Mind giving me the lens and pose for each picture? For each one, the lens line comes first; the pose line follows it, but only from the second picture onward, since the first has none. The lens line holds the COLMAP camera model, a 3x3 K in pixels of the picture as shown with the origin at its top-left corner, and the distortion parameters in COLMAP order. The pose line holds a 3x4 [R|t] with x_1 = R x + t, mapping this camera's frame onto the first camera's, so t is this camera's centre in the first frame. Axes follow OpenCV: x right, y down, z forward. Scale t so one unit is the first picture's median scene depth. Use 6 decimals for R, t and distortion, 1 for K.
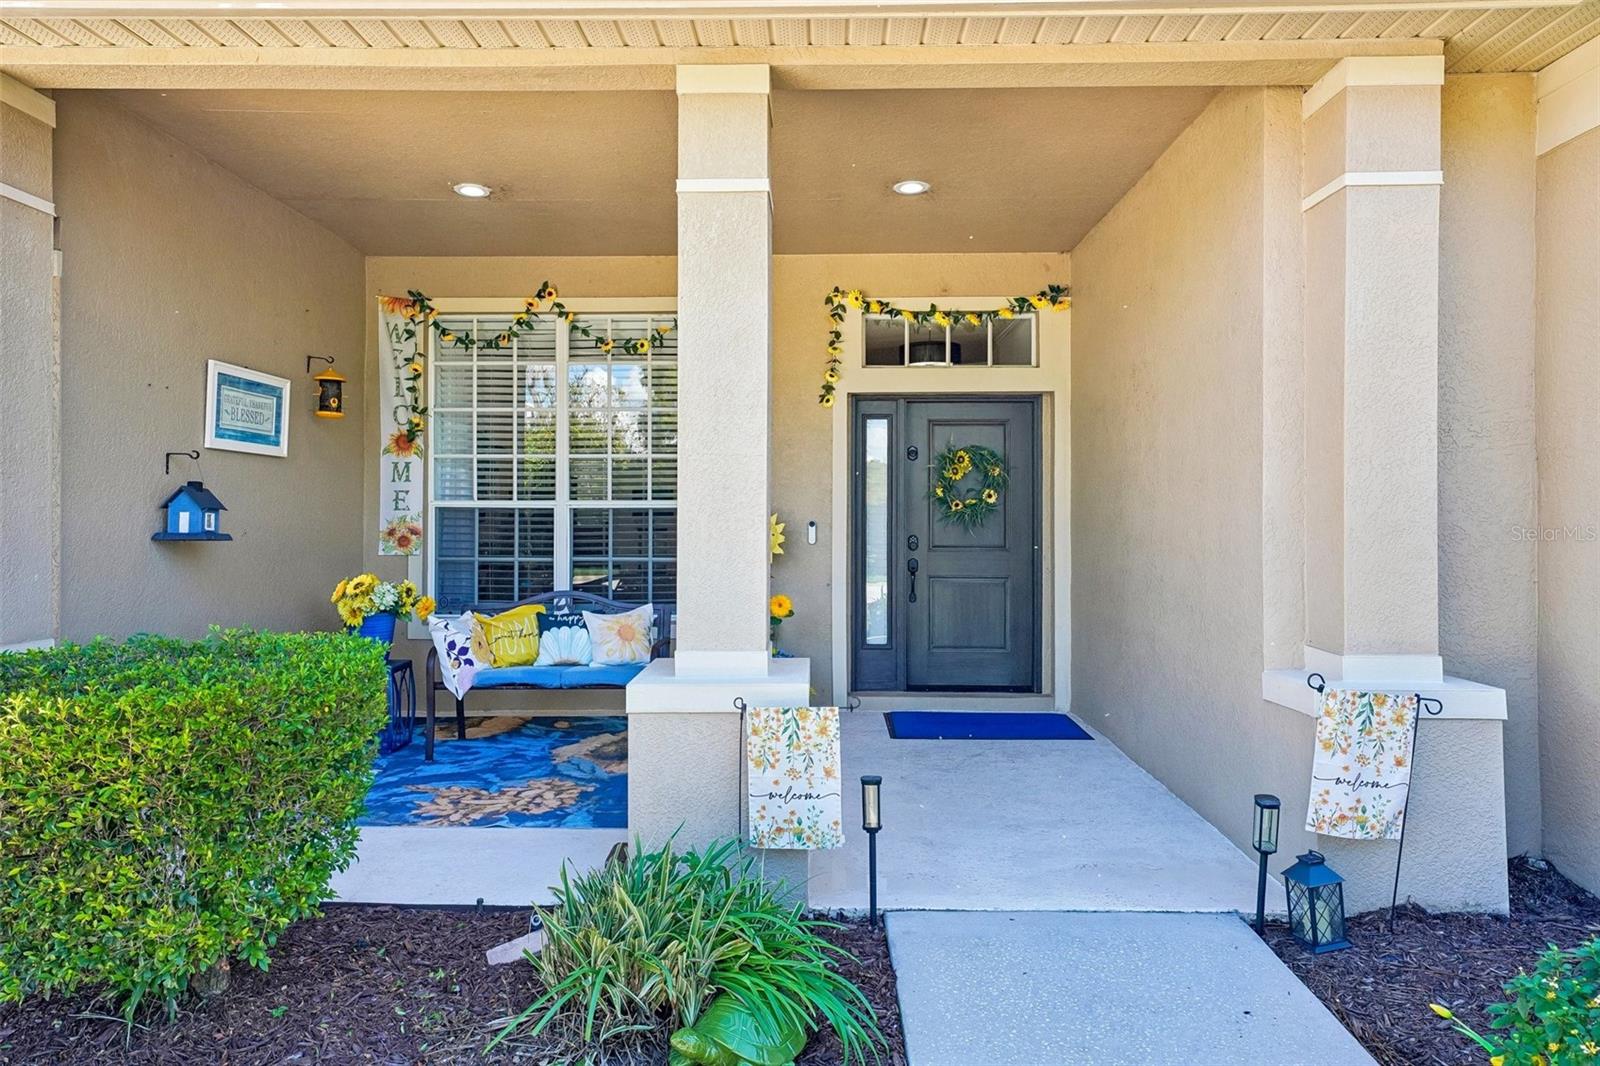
lens RADIAL K [[1008.9, 0, 800.6], [0, 1008.9, 527.7], [0, 0, 1]] dist [0.000757, 0.001616]
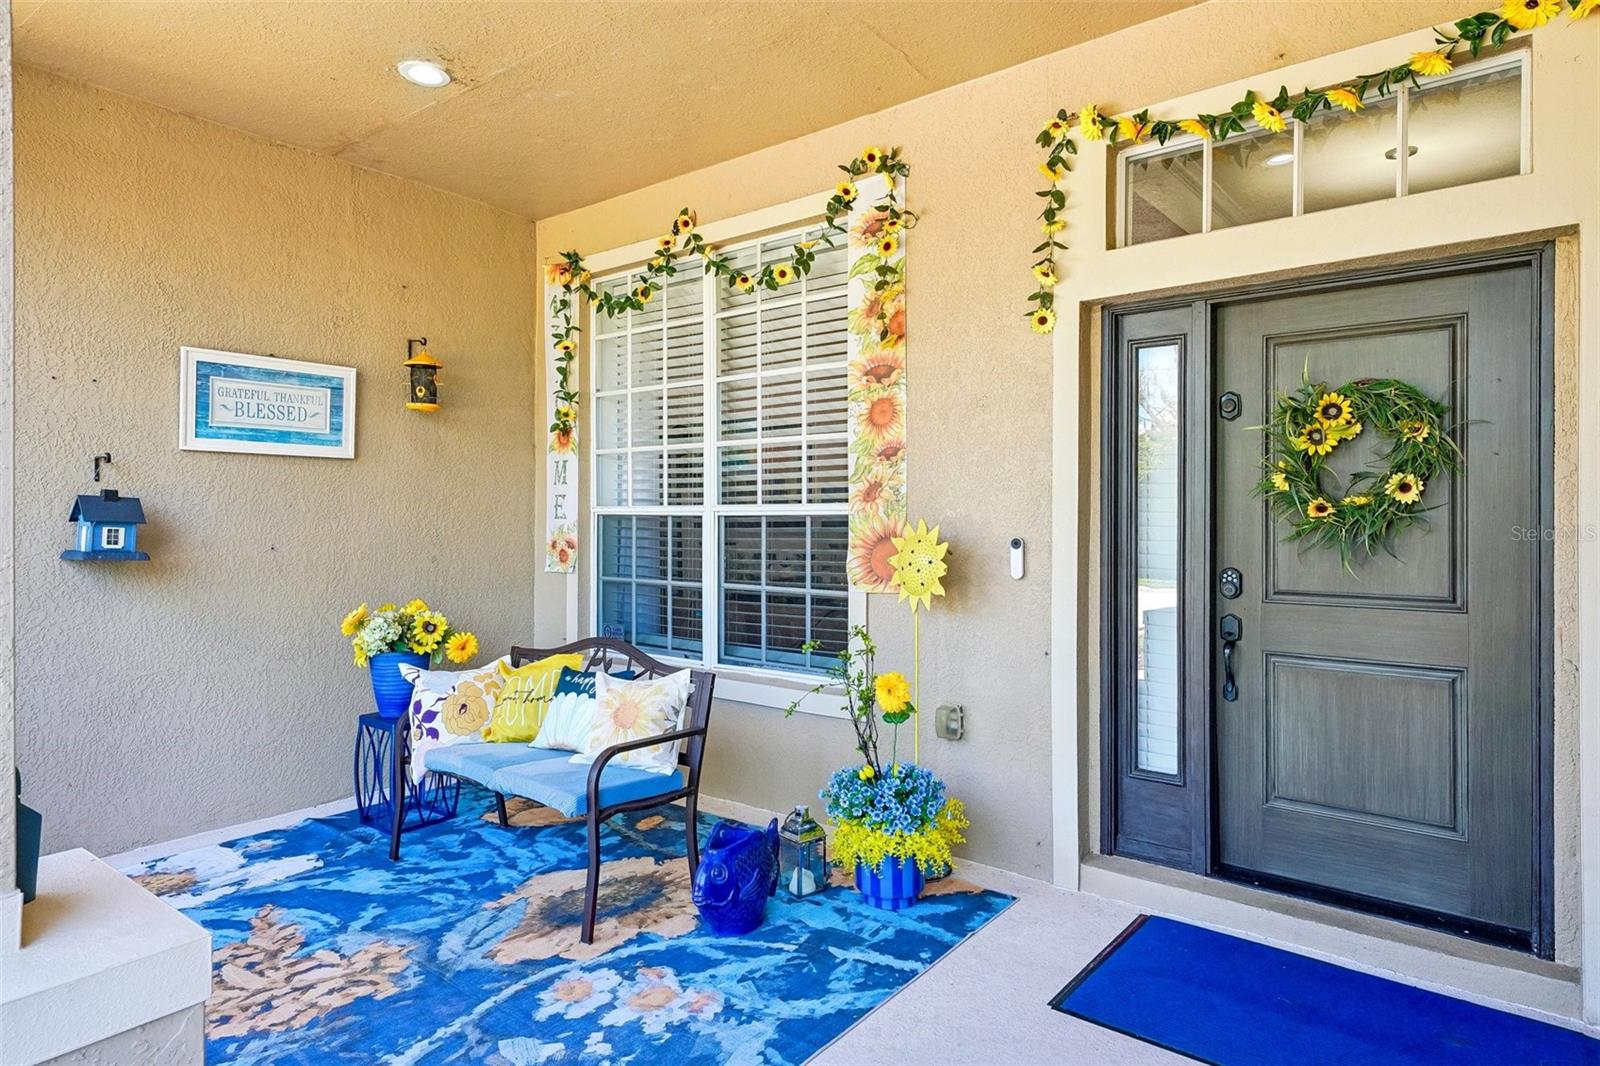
lens RADIAL K [[939.6, 0, 798.9], [0, 939.6, 520.5], [0, 0, 1]] dist [0.009856, 0.000825]
pose [[0.792538, 0.001774, -0.609820, 0.233260], [-0.005135, 0.999980, -0.003765, -0.013862], [0.609801, 0.006115, 0.792531, 0.507642]]
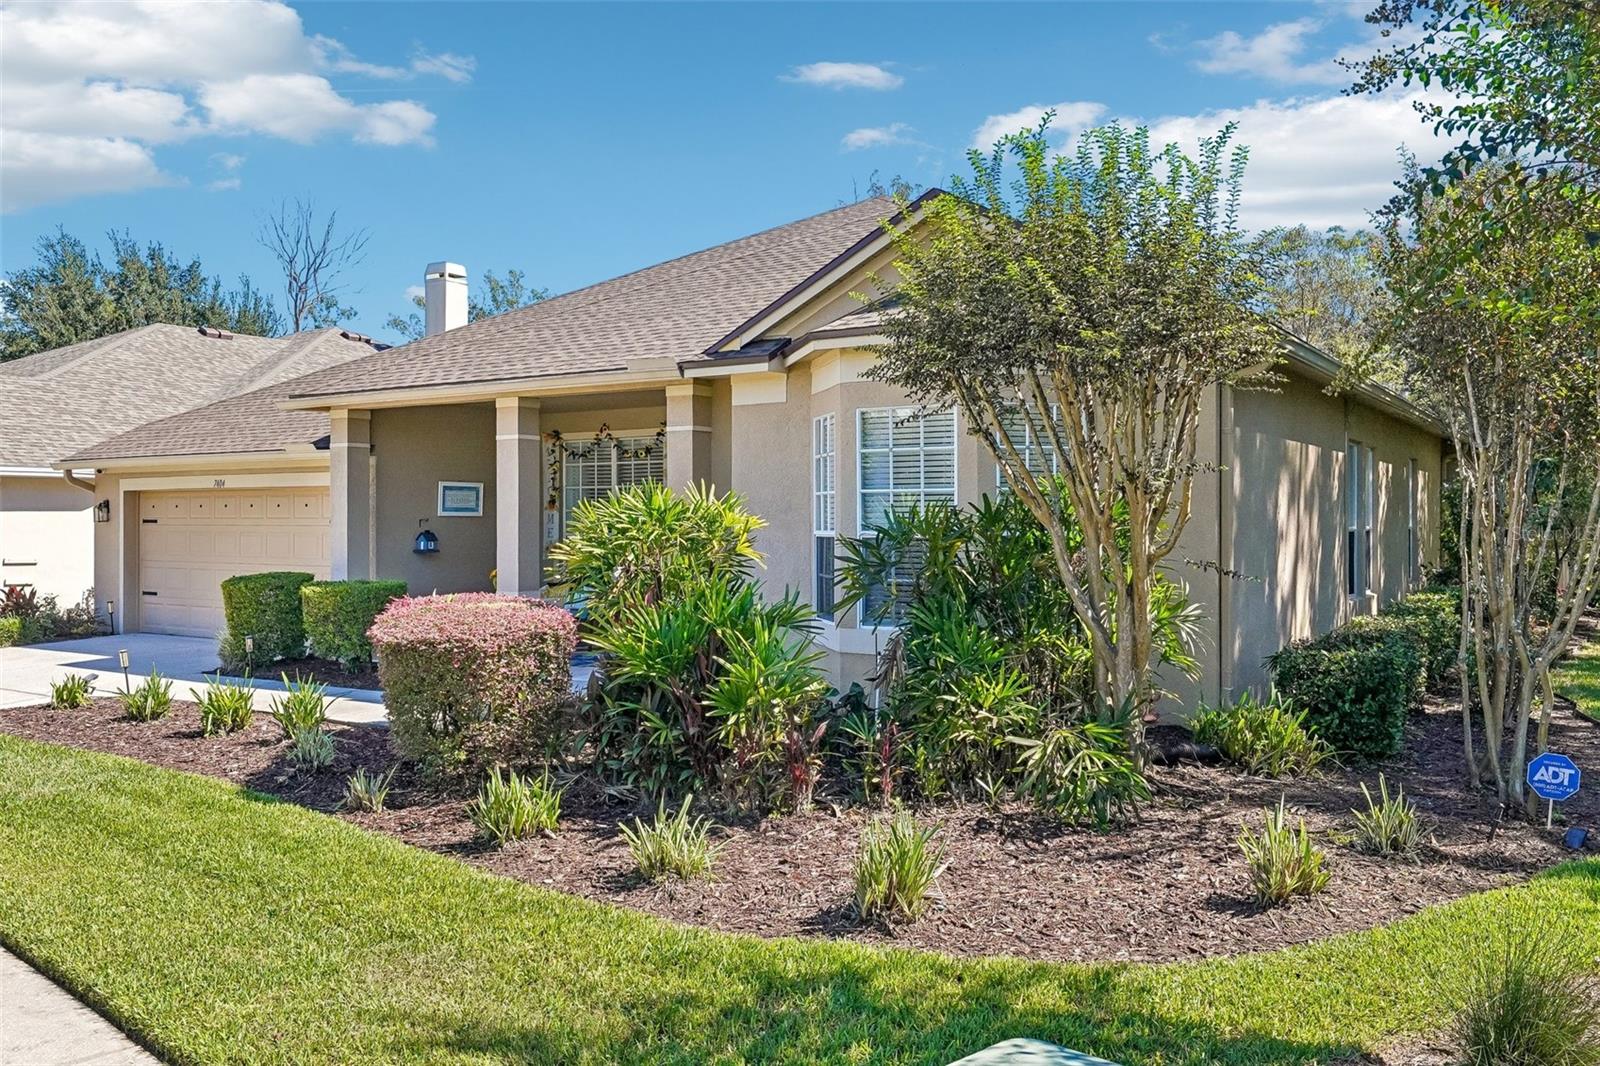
lens RADIAL K [[1256.5, 0, 799.1], [0, 1256.5, 535.2], [0, 0, 1]] dist [-0.004947, -0.000688]
pose [[0.853335, -0.000489, -0.521362, 1.366262], [0.000531, 1.000000, -0.000069, -0.021887], [0.521362, -0.000218, 0.853336, -0.914194]]
